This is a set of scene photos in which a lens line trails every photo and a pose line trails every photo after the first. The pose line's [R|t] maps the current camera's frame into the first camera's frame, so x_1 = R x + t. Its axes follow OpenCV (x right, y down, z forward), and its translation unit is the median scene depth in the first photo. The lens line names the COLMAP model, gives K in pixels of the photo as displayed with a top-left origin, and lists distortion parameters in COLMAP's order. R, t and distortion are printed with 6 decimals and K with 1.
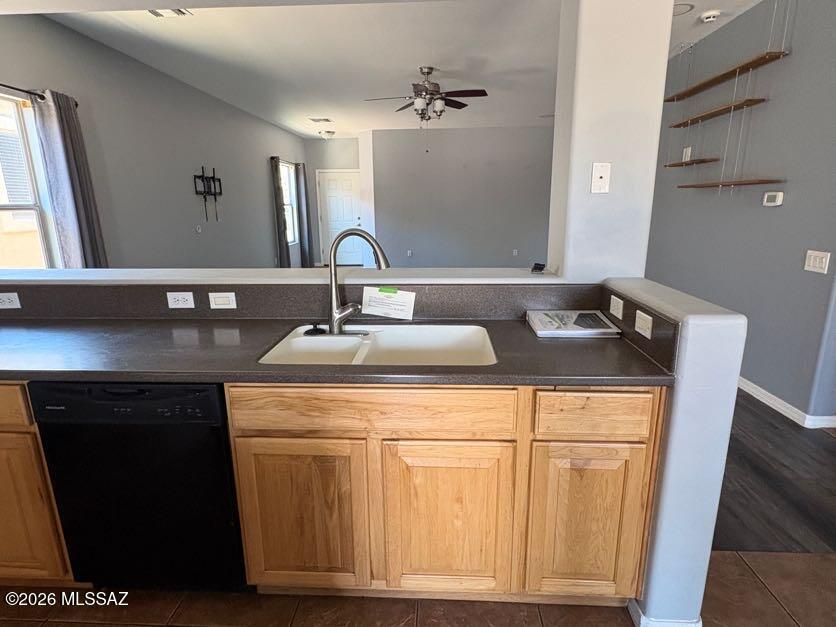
lens RADIAL K [[458.5, 0, 418.0], [0, 458.5, 313.5], [0, 0, 1]] dist [0.000727, 0.000203]
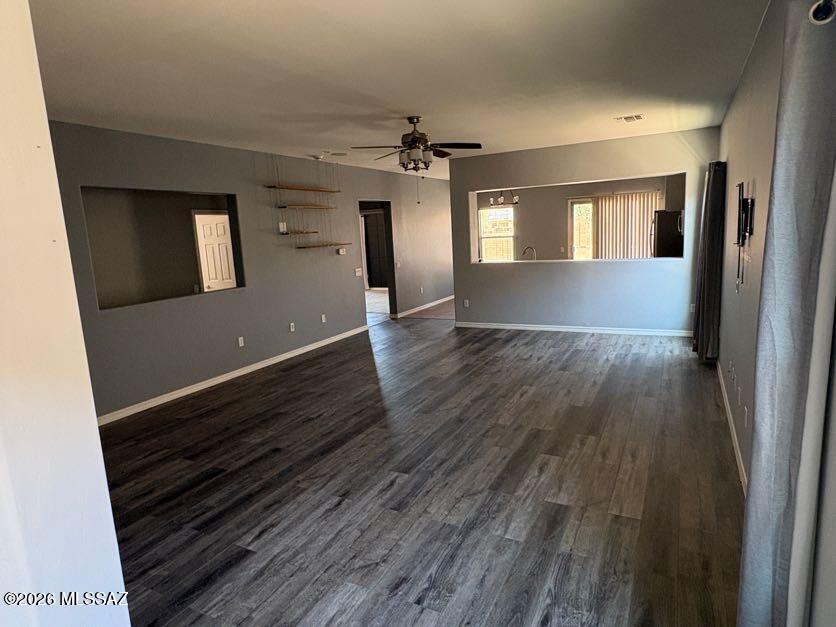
lens RADIAL K [[501.8, 0, 418.0], [0, 501.8, 313.5], [0, 0, 1]] dist [0.001133, 0.000919]
pose [[-0.905406, -0.008555, 0.424460, -0.232157], [0.160879, 0.918318, 0.361677, -0.287958], [-0.392883, 0.395752, -0.830074, 1.083064]]
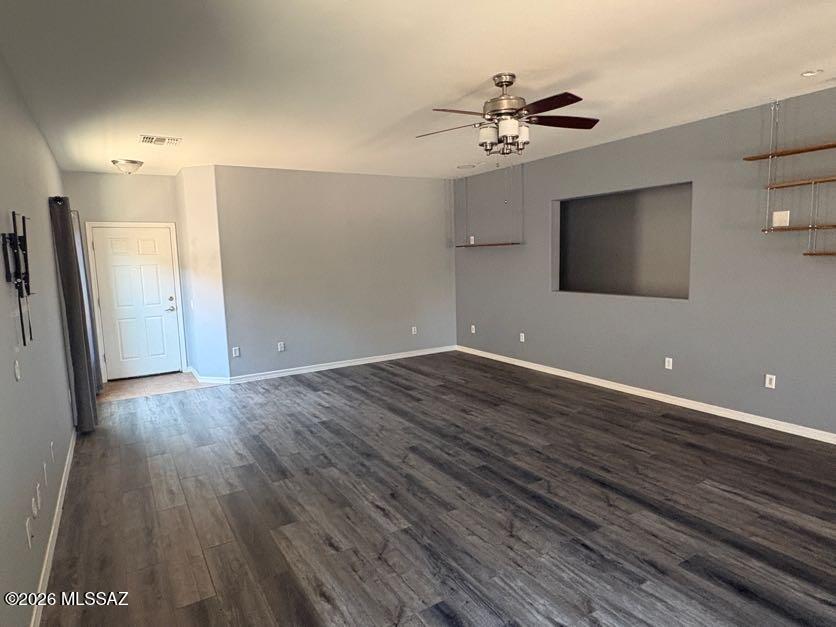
lens RADIAL K [[501.8, 0, 418.0], [0, 501.8, 313.5], [0, 0, 1]] dist [0.001133, 0.000919]
pose [[0.827154, -0.077514, 0.556604, -0.266809], [0.149914, 0.984986, -0.085612, -0.089122], [-0.541611, 0.154257, 0.826355, 0.287218]]
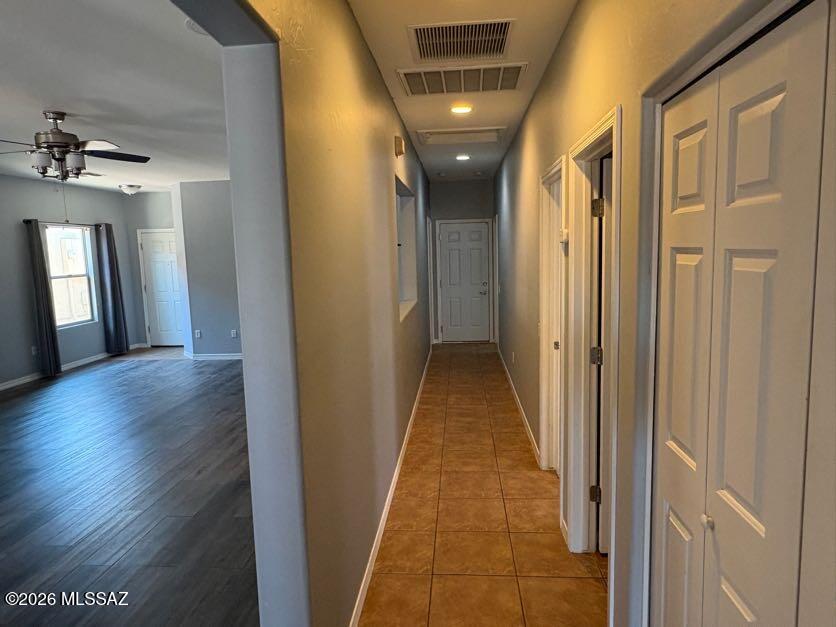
lens RADIAL K [[536.6, 0, 418.0], [0, 536.6, 313.5], [0, 0, 1]] dist [0.005125, 0.001661]
pose [[0.999267, -0.016074, -0.034729, 0.338219], [0.011955, 0.993211, -0.115709, -0.057509], [0.036353, 0.115209, 0.992676, 0.106402]]
